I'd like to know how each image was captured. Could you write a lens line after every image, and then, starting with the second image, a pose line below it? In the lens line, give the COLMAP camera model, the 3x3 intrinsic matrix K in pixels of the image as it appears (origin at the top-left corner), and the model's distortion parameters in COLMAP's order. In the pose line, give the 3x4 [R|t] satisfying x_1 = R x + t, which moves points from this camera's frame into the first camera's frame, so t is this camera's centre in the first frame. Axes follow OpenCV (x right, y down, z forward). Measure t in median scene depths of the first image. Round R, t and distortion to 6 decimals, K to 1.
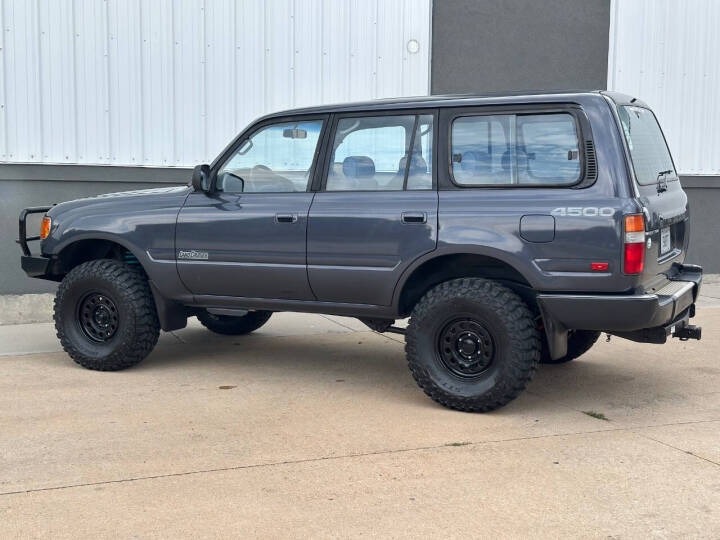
lens RADIAL K [[1011.8, 0, 360.0], [0, 1011.8, 270.0], [0, 0, 1]] dist [0.141145, -0.119760]
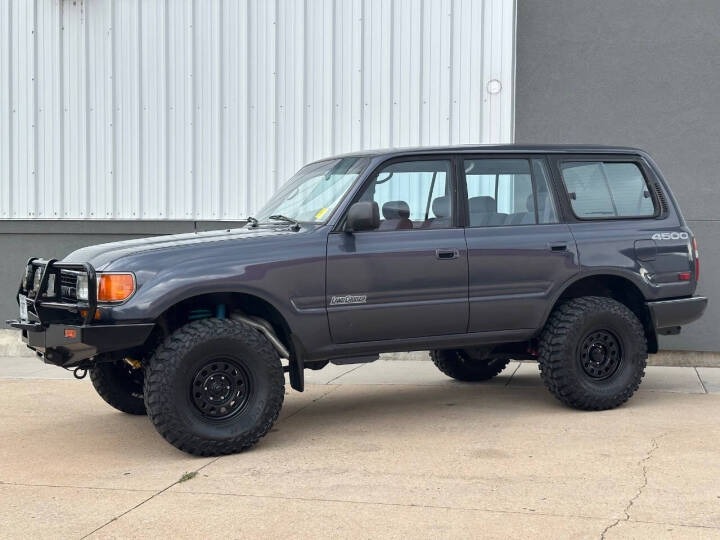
lens RADIAL K [[1011.8, 0, 360.0], [0, 1011.8, 270.0], [0, 0, 1]] dist [0.141145, -0.119760]
pose [[0.592388, -0.033908, 0.804939, -0.950787], [0.106109, 0.993694, -0.036231, -0.007330], [-0.798635, 0.106874, 0.592250, 0.472575]]
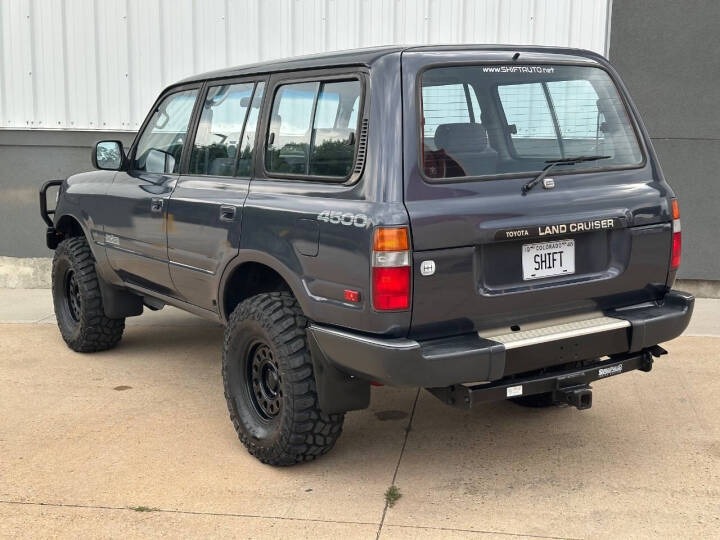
lens RADIAL K [[1011.8, 0, 360.0], [0, 1011.8, 270.0], [0, 0, 1]] dist [0.141145, -0.119760]
pose [[0.866963, 0.068731, -0.493611, 0.512741], [-0.043309, 0.997088, 0.062769, -0.057818], [0.496488, -0.033041, 0.867415, 0.332996]]
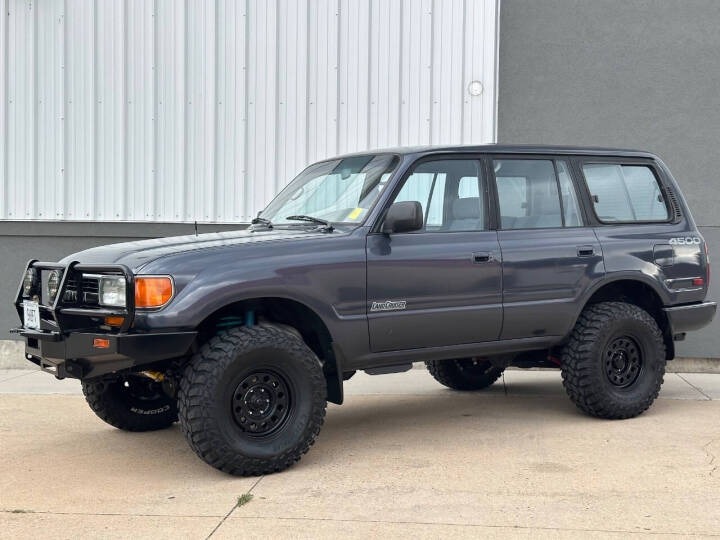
lens RADIAL K [[1011.8, 0, 360.0], [0, 1011.8, 270.0], [0, 0, 1]] dist [0.141145, -0.119760]
pose [[0.489213, -0.026284, 0.871768, -0.984140], [0.108000, 0.993678, -0.030647, -0.022001], [-0.865452, 0.109144, 0.488959, 0.632524]]
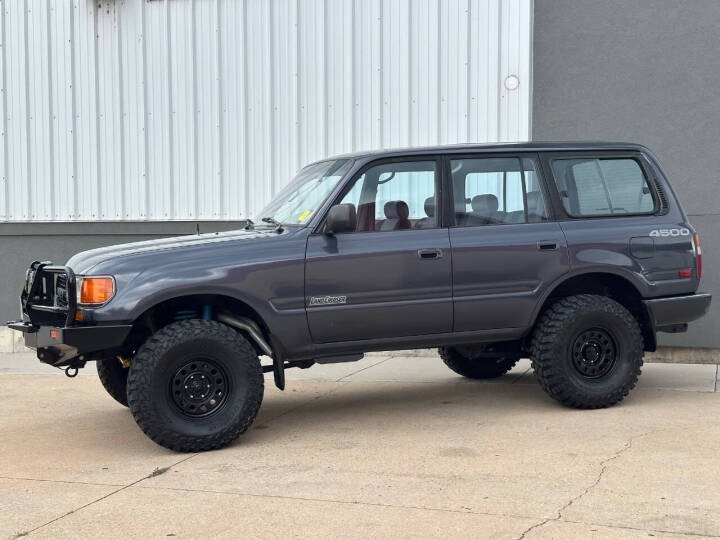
lens RADIAL K [[1011.9, 0, 350.2], [0, 1011.9, 276.9], [0, 0, 1]] dist [0.133850, -0.047959]
pose [[0.668104, -0.050170, 0.742375, -0.896906], [0.111114, 0.993264, -0.032873, -0.003131], [-0.735725, 0.104451, 0.669178, 0.377109]]
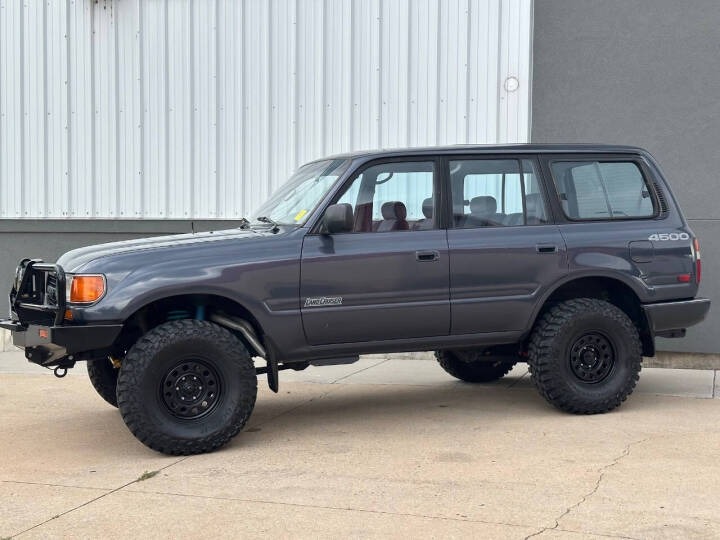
lens RADIAL K [[1011.8, 0, 360.0], [0, 1011.8, 270.0], [0, 0, 1]] dist [0.141145, -0.119760]
pose [[0.659356, -0.037006, 0.750919, -0.884939], [0.100519, 0.994160, -0.039269, -0.003696], [-0.745081, 0.101374, 0.659225, 0.386405]]
